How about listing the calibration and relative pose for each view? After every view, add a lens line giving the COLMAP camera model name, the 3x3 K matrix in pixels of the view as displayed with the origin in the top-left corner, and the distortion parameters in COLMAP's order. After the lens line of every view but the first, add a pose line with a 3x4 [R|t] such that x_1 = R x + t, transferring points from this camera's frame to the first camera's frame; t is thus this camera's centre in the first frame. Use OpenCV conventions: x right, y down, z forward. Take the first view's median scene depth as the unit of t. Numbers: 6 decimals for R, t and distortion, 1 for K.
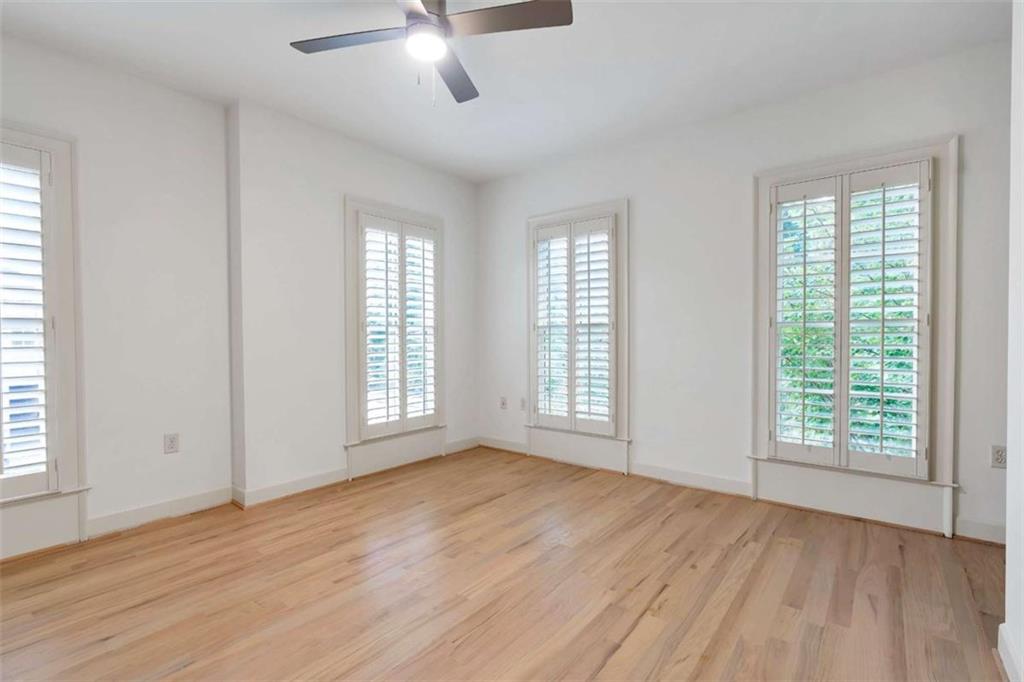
lens RADIAL K [[464.2, 0, 510.6], [0, 464.2, 340.9], [0, 0, 1]] dist [-0.003084, 0.000731]
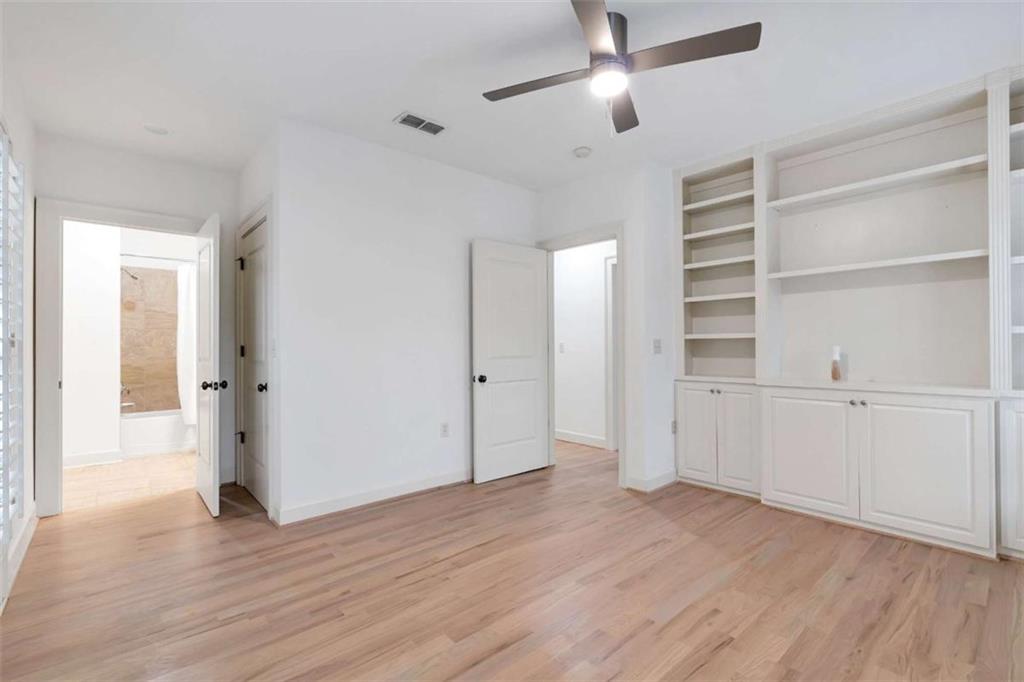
lens RADIAL K [[464.2, 0, 510.6], [0, 464.2, 340.9], [0, 0, 1]] dist [-0.003084, 0.000731]
pose [[-0.985038, 0.013148, 0.171835, -0.136486], [0.014214, 0.999887, 0.004976, -0.047337], [-0.171750, 0.007344, -0.985113, 2.123360]]
